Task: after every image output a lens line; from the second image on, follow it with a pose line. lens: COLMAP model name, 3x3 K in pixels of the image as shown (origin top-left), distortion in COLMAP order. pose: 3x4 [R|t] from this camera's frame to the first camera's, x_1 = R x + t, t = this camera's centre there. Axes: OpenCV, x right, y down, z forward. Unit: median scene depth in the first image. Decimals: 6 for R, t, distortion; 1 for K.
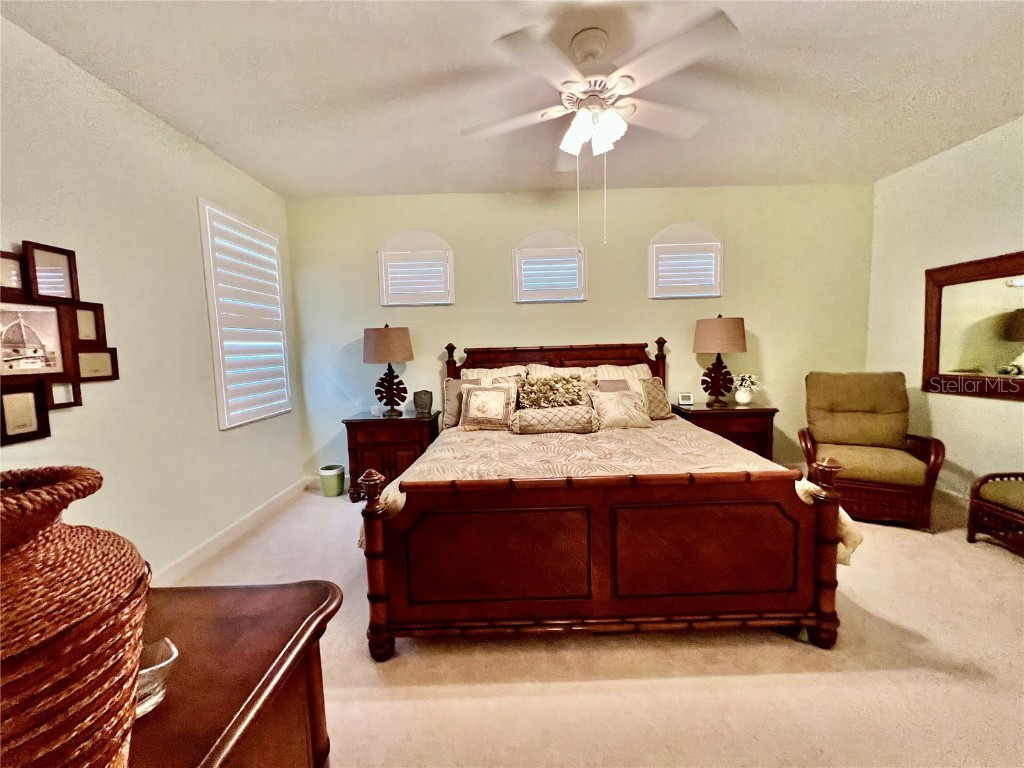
lens RADIAL K [[407.6, 0, 511.6], [0, 407.6, 380.1], [0, 0, 1]] dist [0.000166, 0.000622]
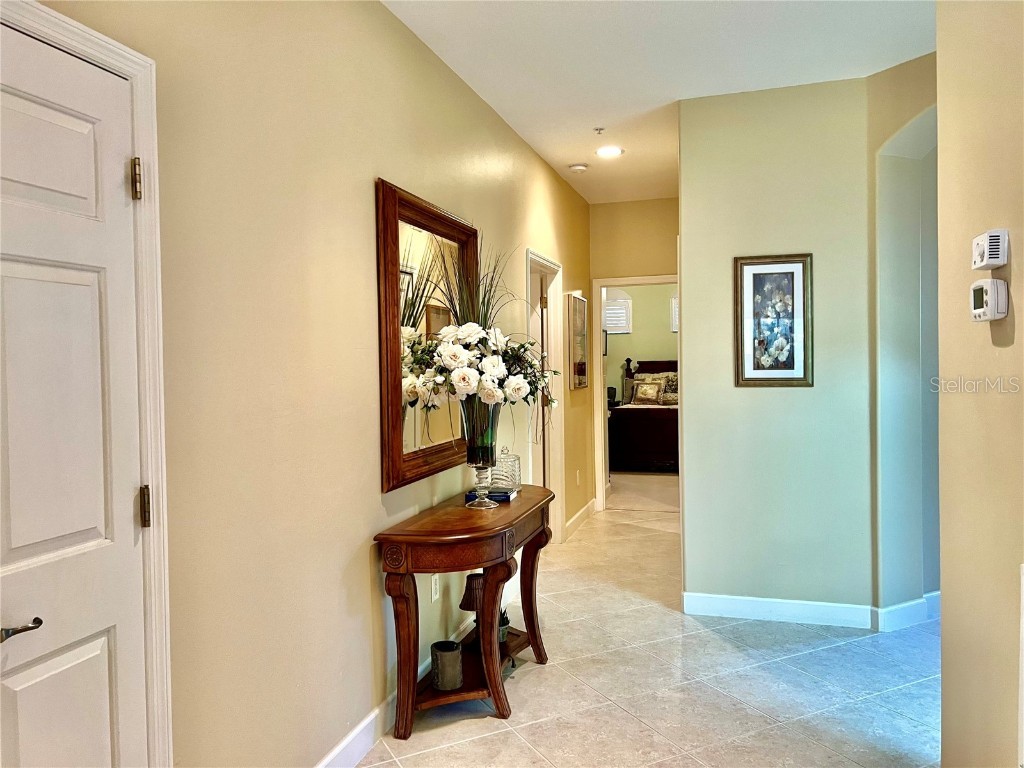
lens RADIAL K [[771.6, 0, 511.7], [0, 771.6, 384.4], [0, 0, 1]] dist [0.046249, -0.019342]
pose [[0.955785, 0.023970, -0.293086, 0.339801], [-0.039710, 0.998064, -0.047872, 0.199645], [0.291371, 0.057394, 0.954887, -2.266596]]
